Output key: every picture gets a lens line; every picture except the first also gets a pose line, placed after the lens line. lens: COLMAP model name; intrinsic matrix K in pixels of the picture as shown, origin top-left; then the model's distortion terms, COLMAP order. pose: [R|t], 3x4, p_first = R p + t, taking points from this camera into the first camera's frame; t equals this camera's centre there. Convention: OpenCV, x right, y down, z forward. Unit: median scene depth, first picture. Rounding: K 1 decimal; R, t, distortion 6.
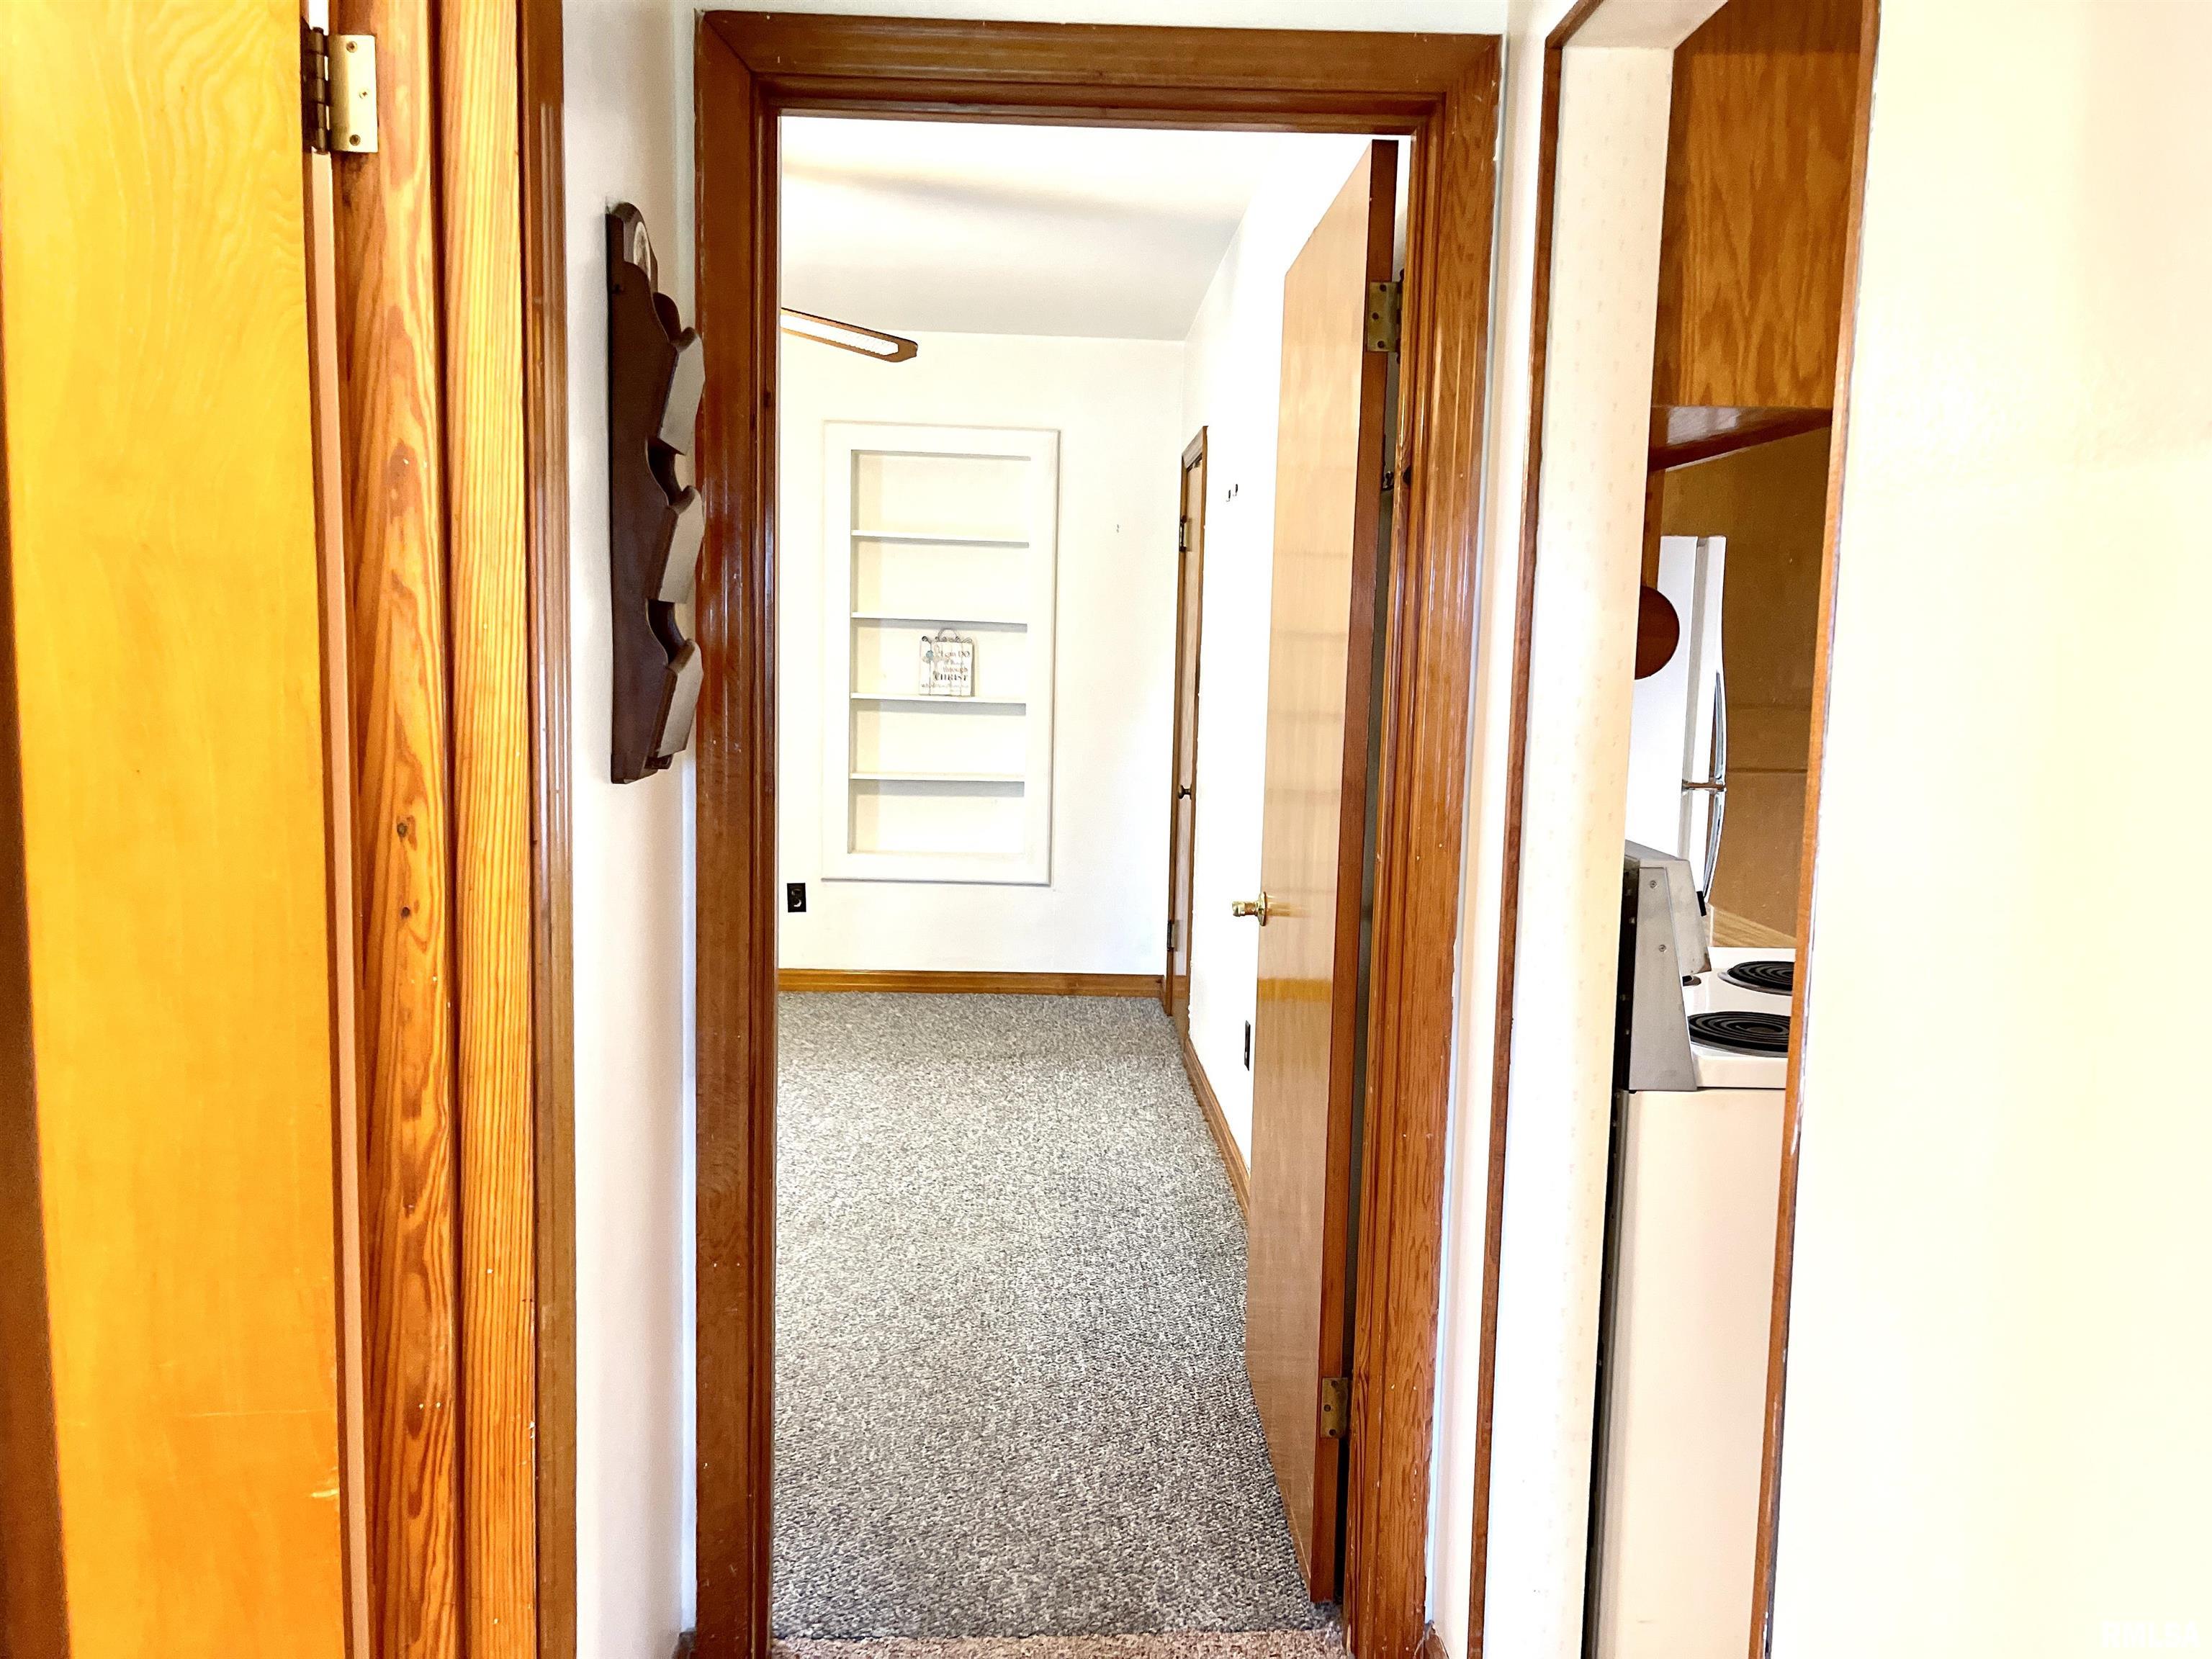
lens RADIAL K [[1667.3, 0, 1108.7], [0, 1667.3, 827.7], [0, 0, 1]] dist [0.063313, -0.090392]
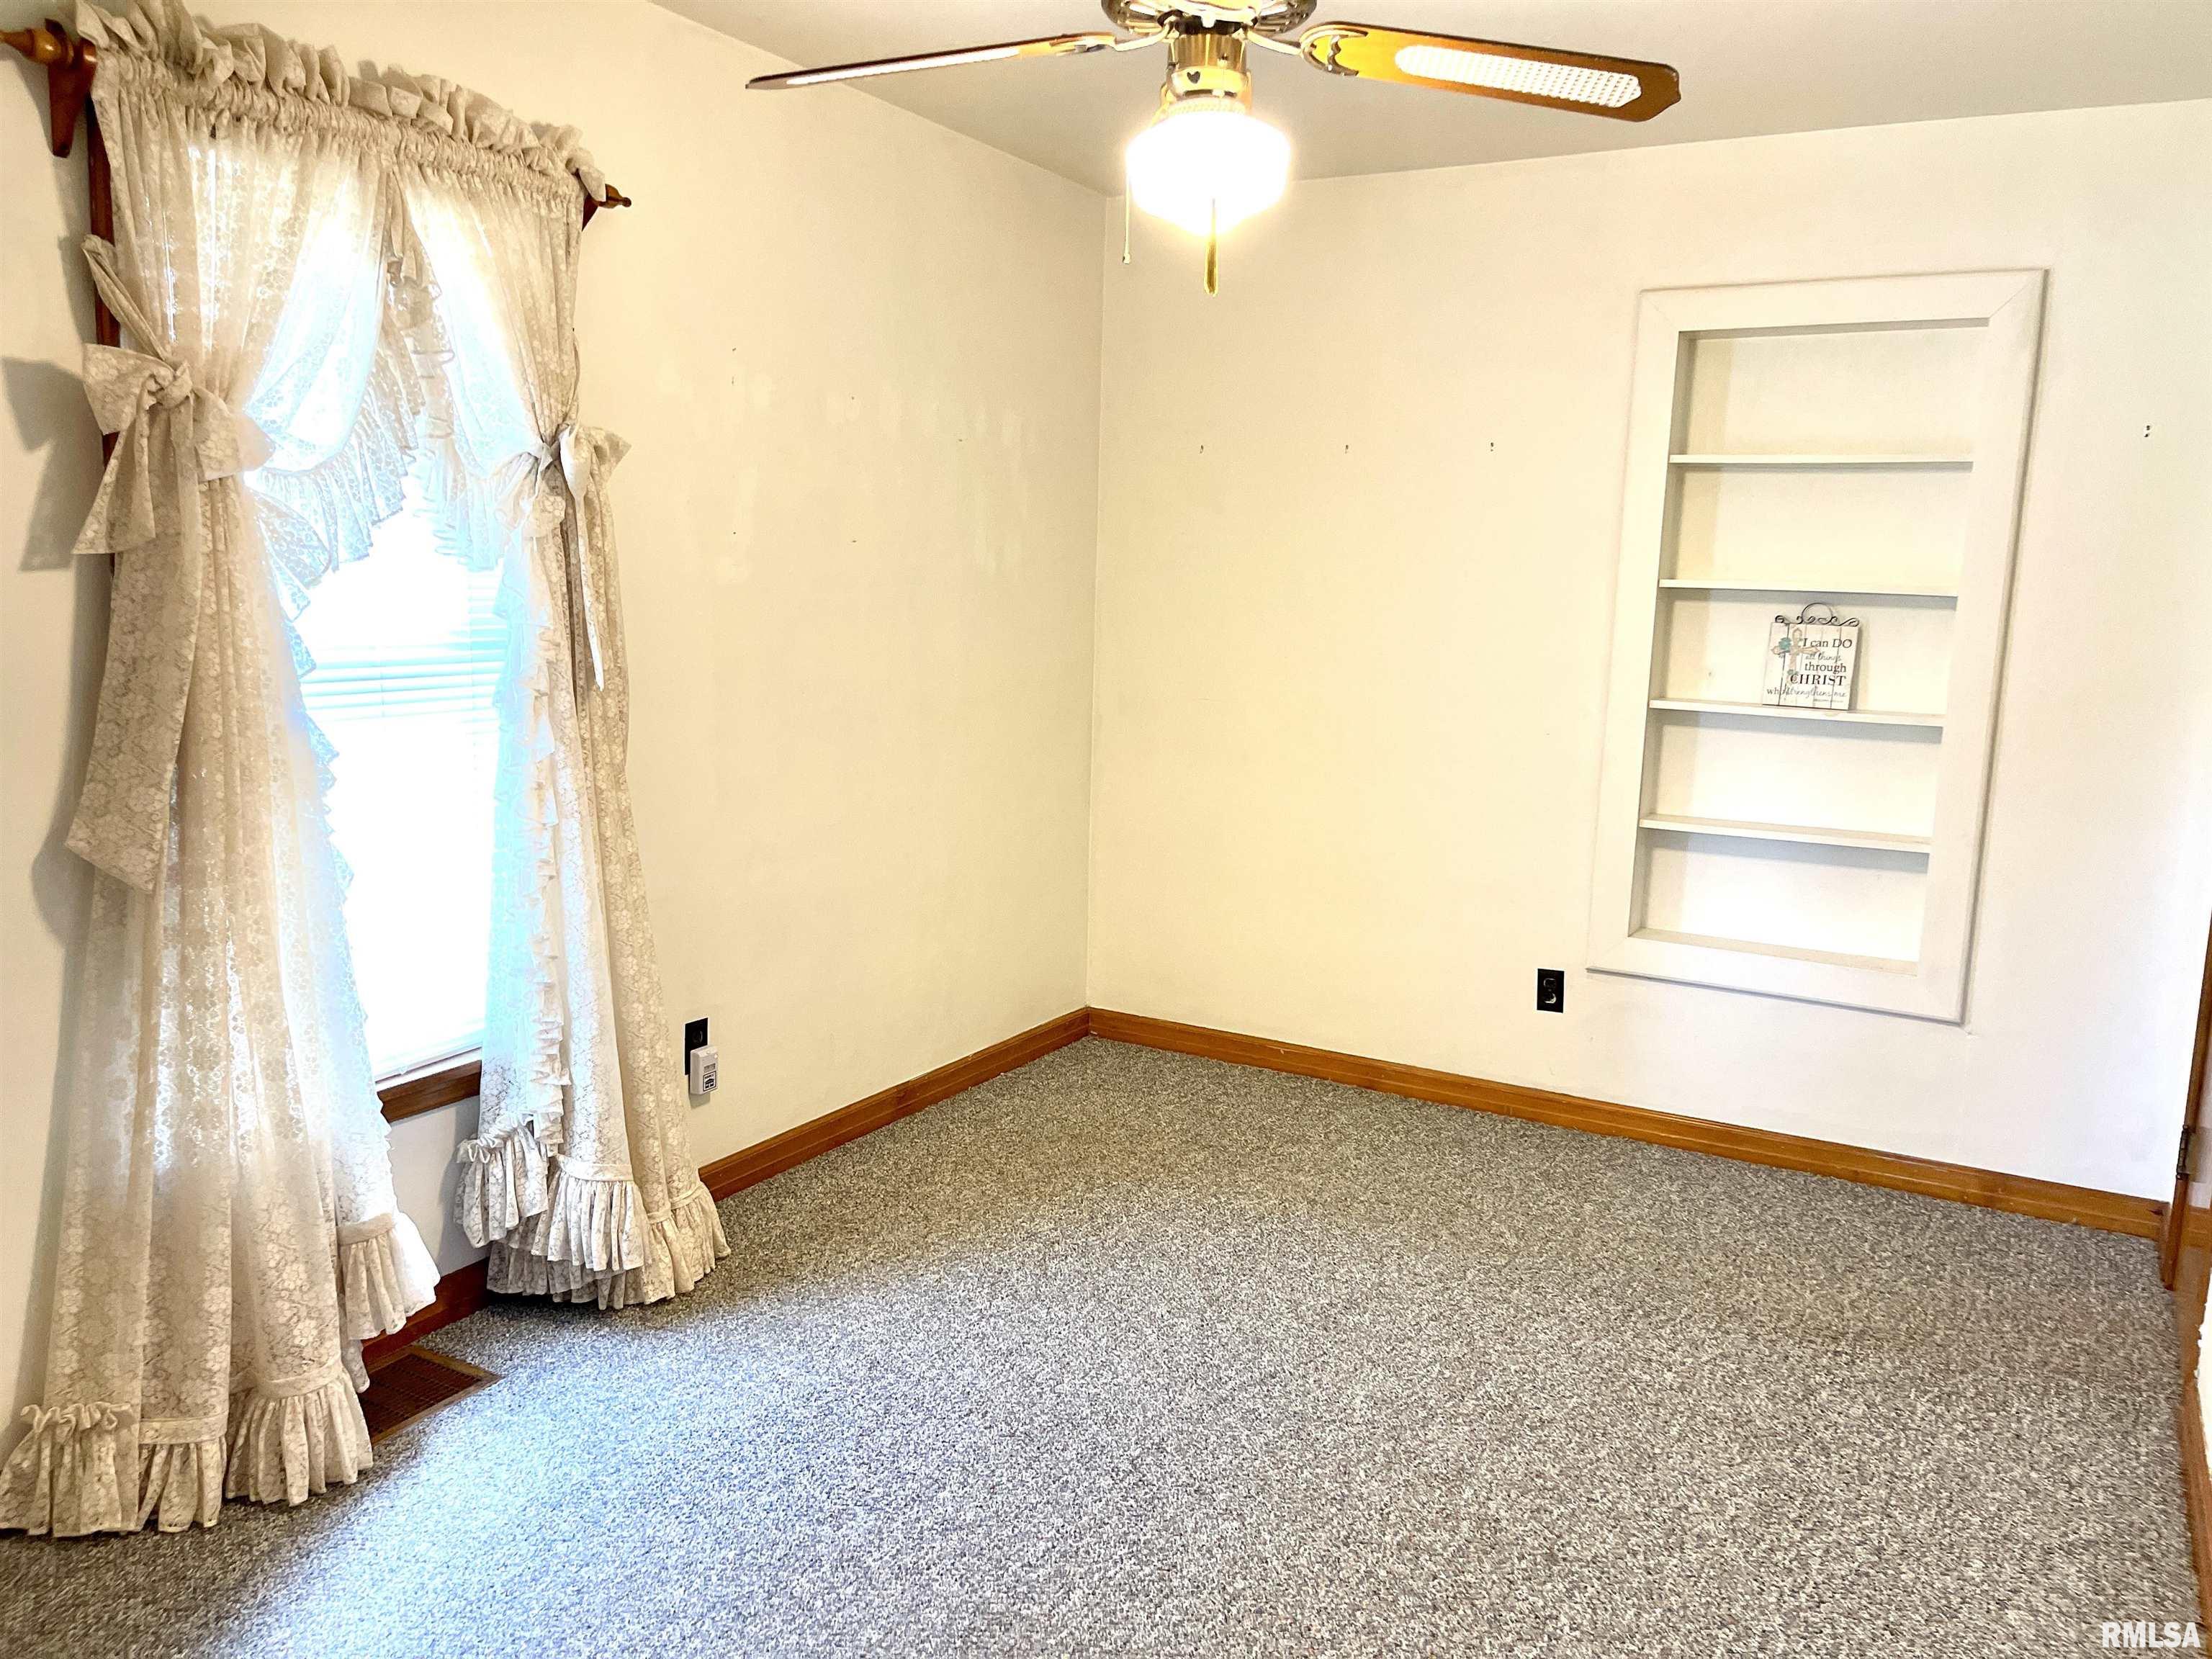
lens RADIAL K [[1667.3, 0, 1091.3], [0, 1667.3, 837.0], [0, 0, 1]] dist [0.063313, -0.090392]
pose [[0.841995, 0.079099, -0.533654, 0.020093], [-0.062335, 0.996832, 0.049401, -0.044708], [0.535871, -0.008330, 0.844259, 0.306792]]
